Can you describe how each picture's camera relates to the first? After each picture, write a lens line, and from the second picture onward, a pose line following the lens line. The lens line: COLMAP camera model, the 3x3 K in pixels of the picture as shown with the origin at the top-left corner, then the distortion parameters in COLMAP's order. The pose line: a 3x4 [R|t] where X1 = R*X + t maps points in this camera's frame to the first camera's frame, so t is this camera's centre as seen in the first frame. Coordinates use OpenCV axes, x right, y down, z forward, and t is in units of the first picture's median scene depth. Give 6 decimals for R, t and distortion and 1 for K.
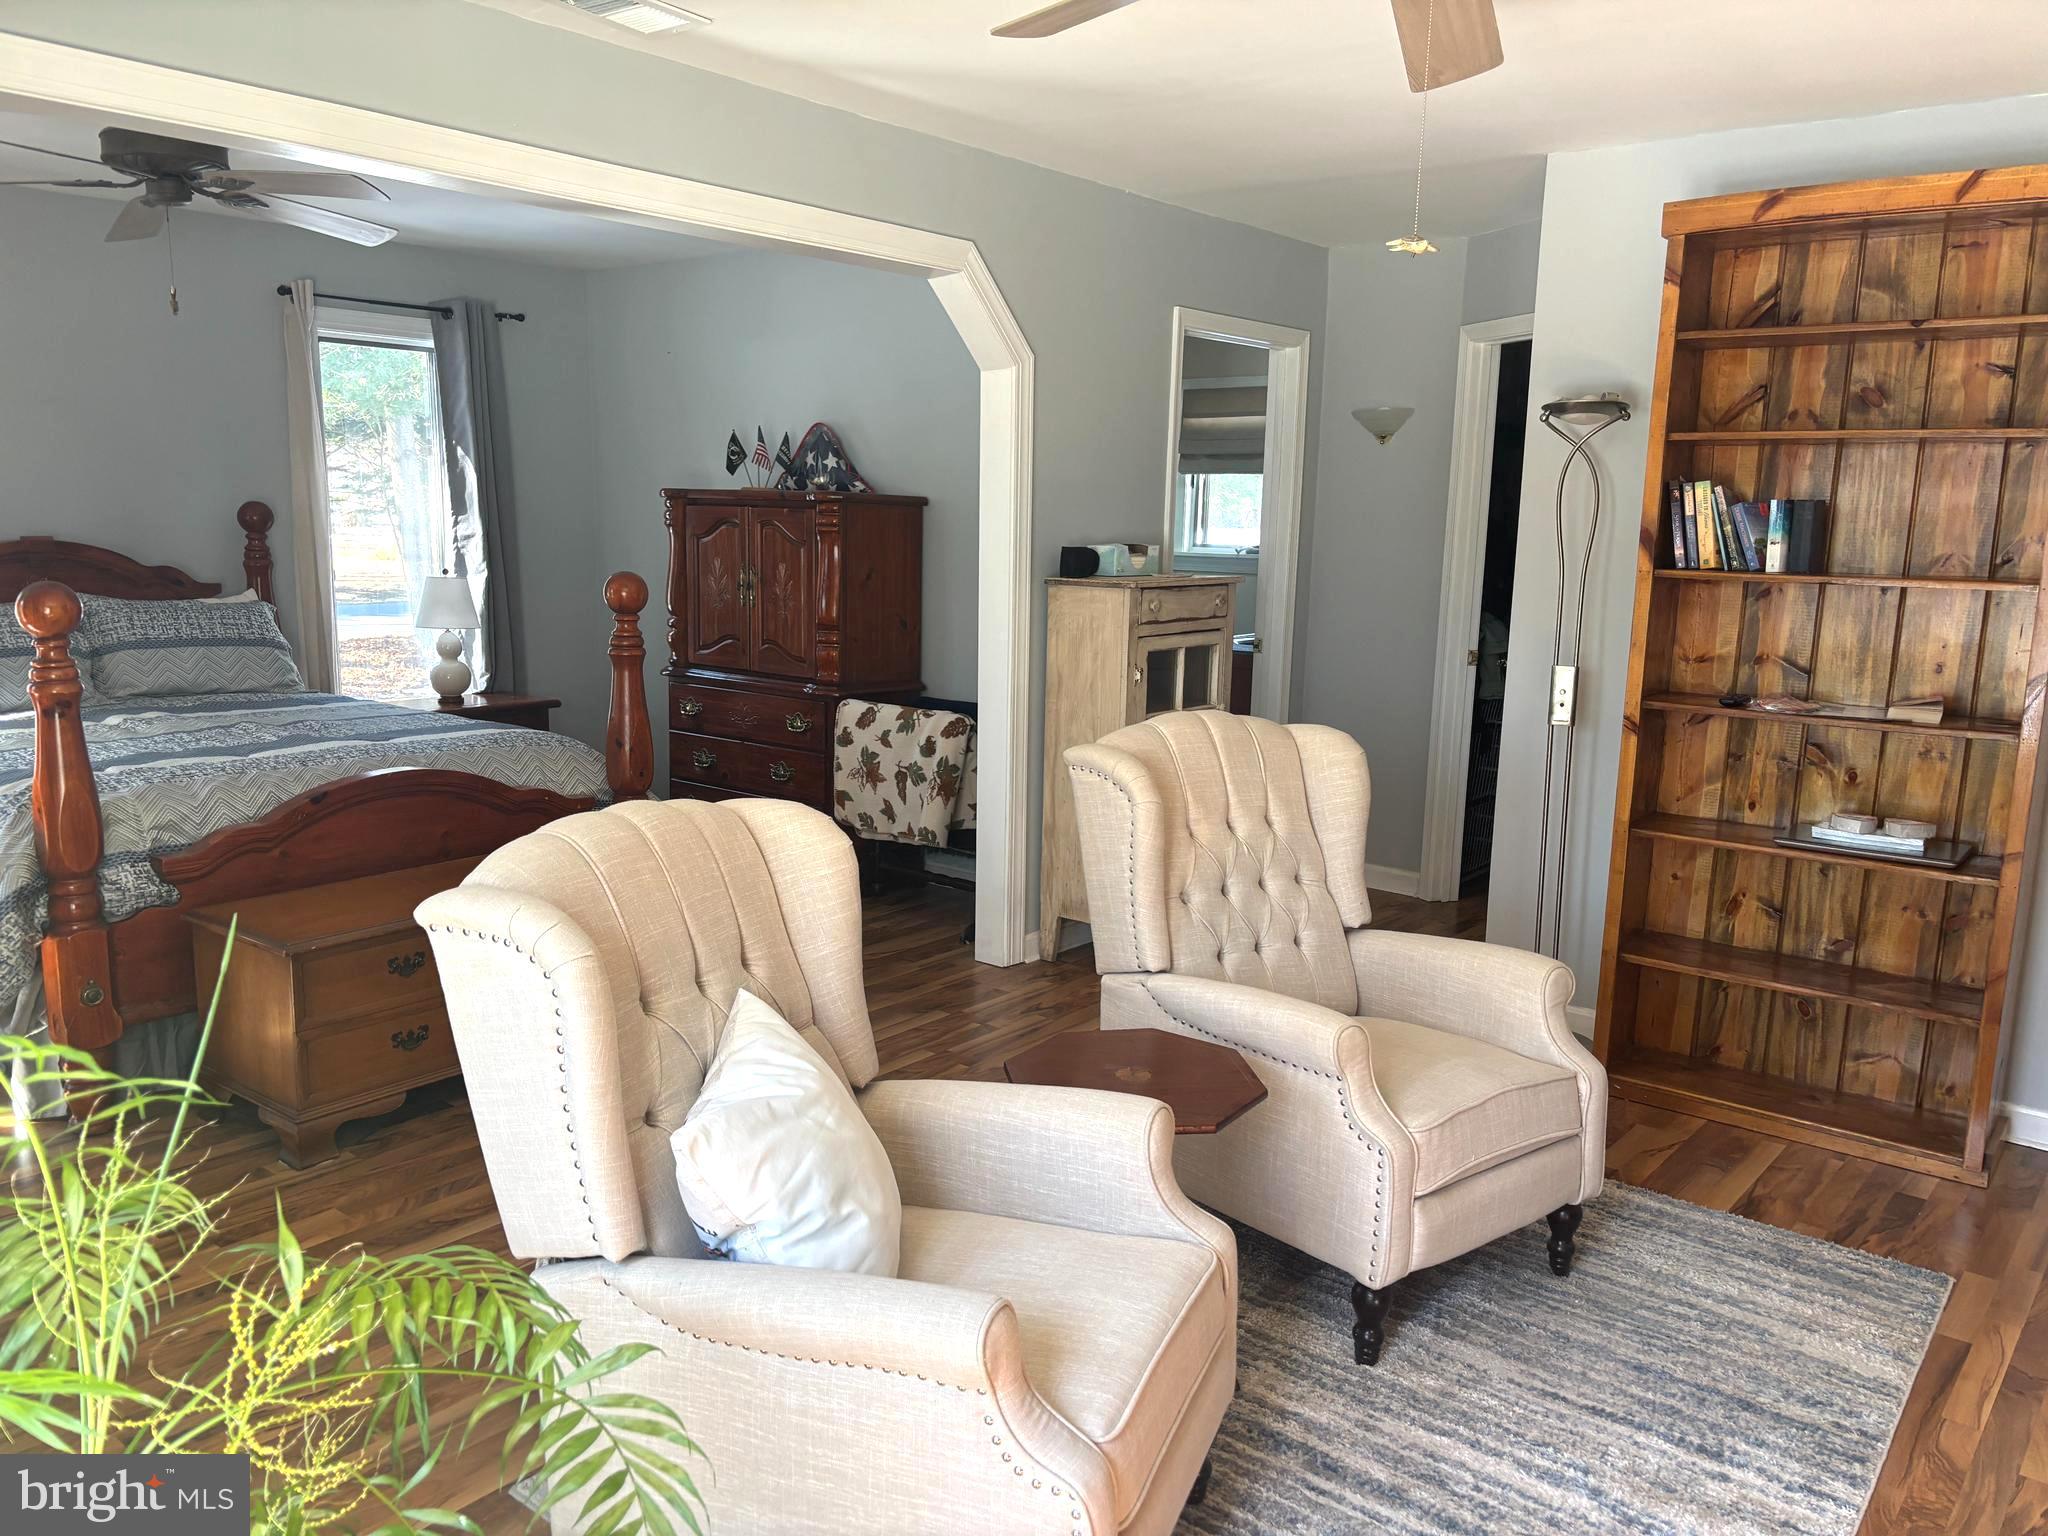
lens RADIAL K [[1536.6, 0, 1012.3], [0, 1536.6, 769.7], [0, 0, 1]] dist [0.006154, -0.009635]
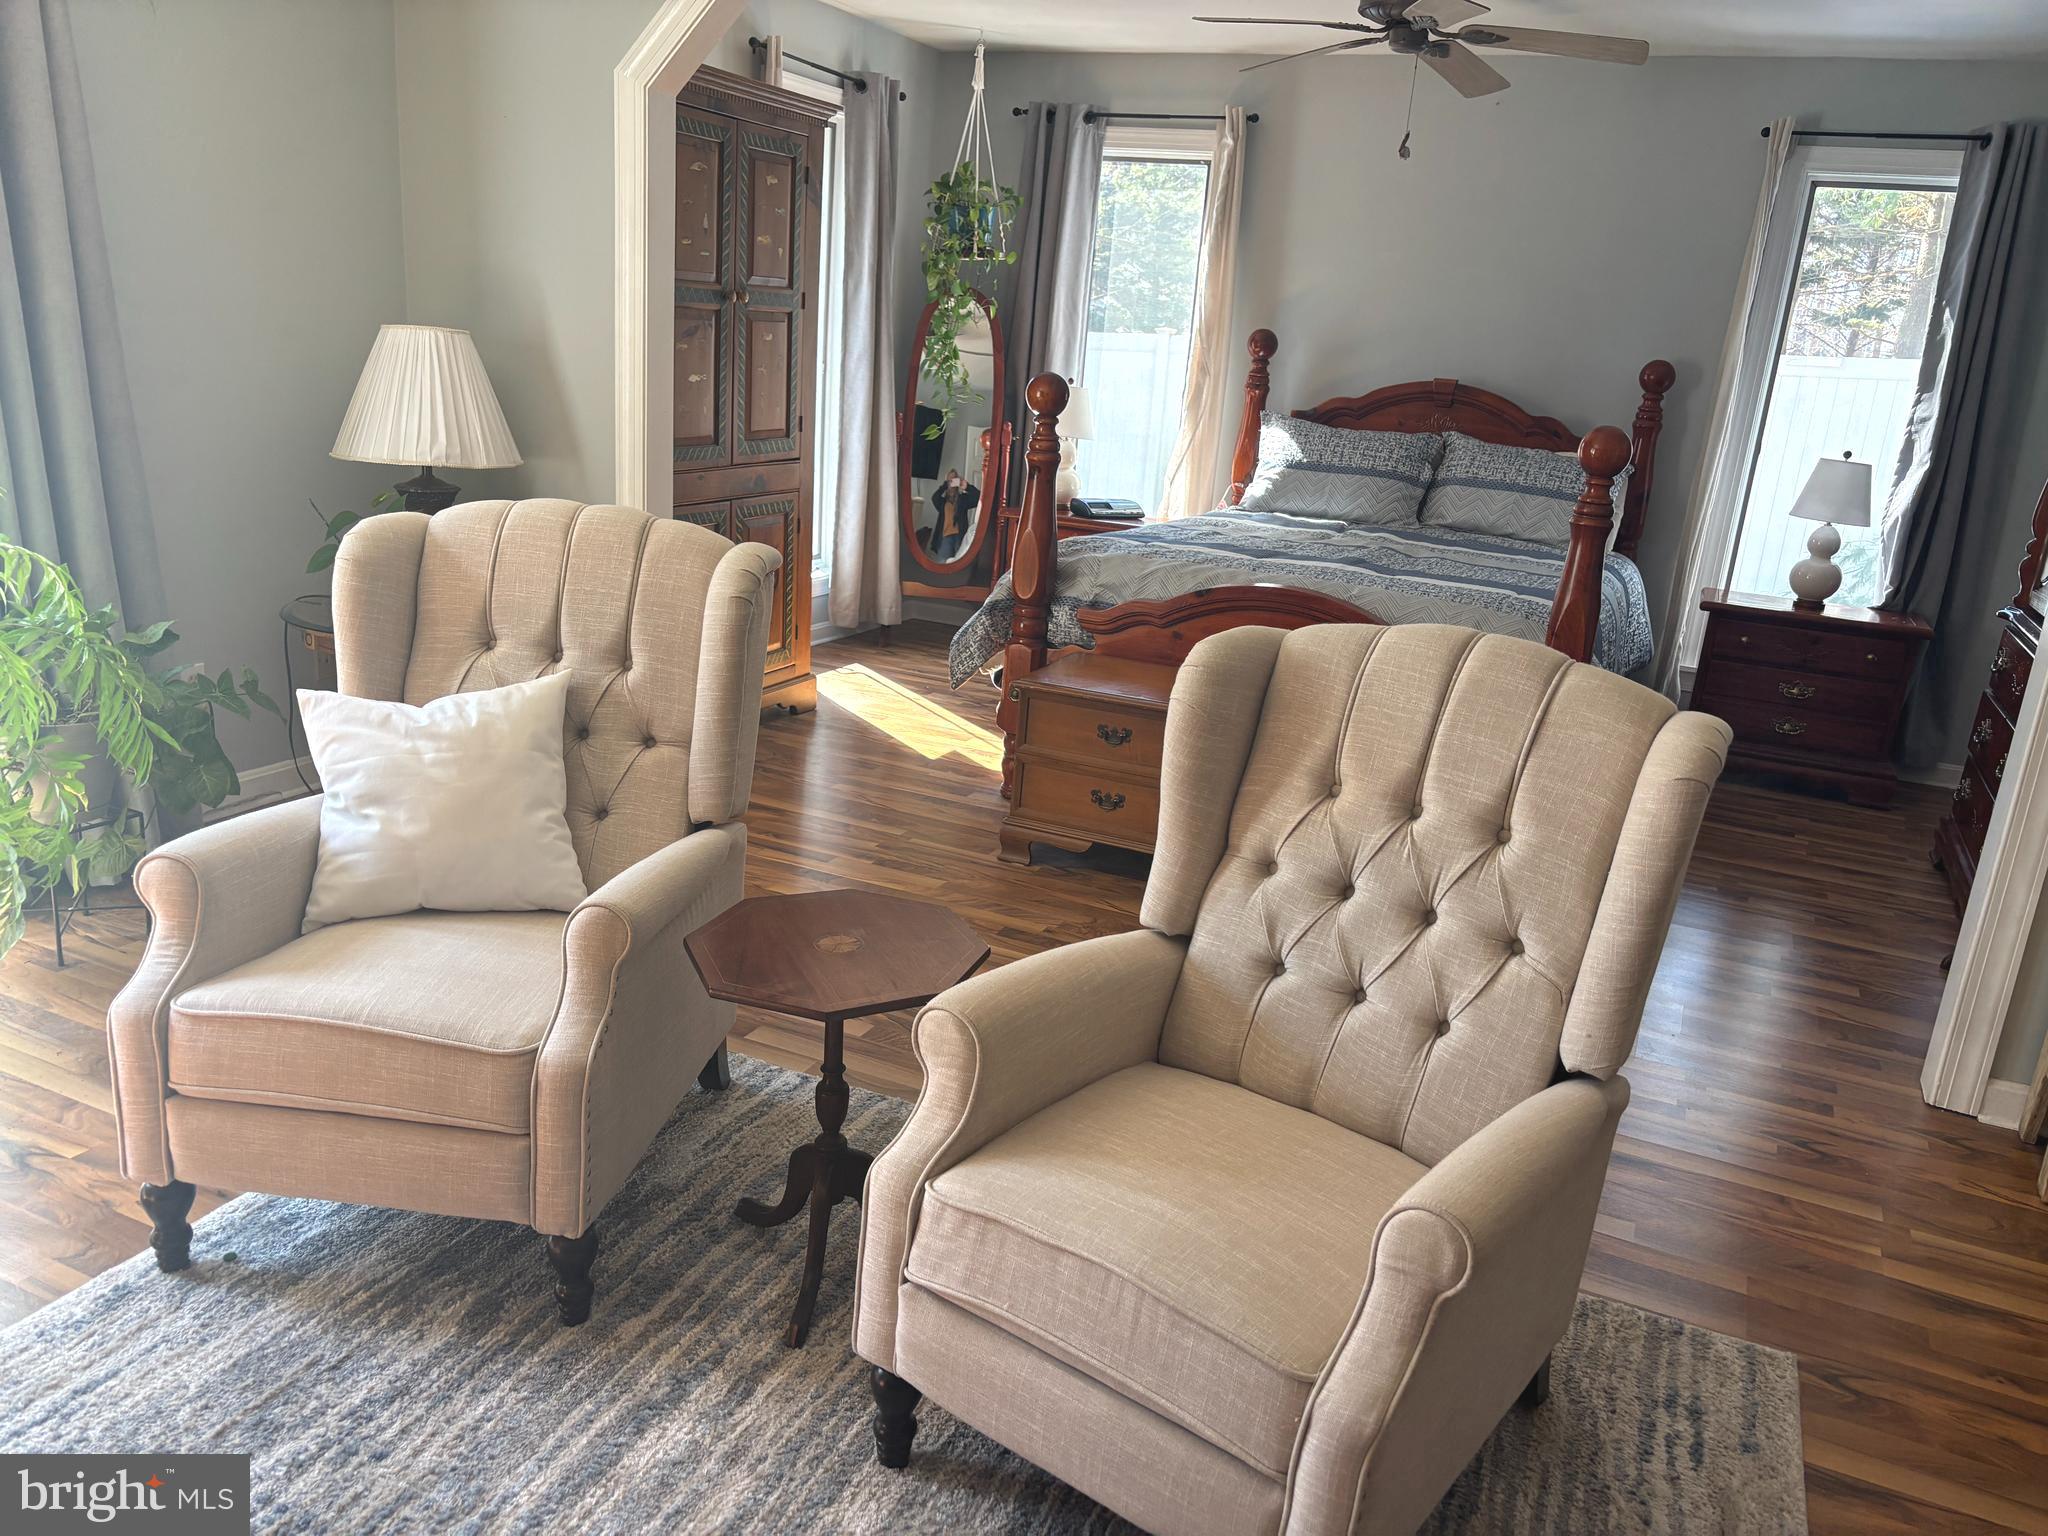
lens RADIAL K [[1536.6, 0, 1008.7], [0, 1536.6, 775.8], [0, 0, 1]] dist [0.006154, -0.009635]
pose [[0.248078, 0.273907, -0.929211, 0.362937], [-0.227927, 0.948771, 0.218822, -0.041370], [0.941545, 0.157507, 0.297800, 0.342481]]
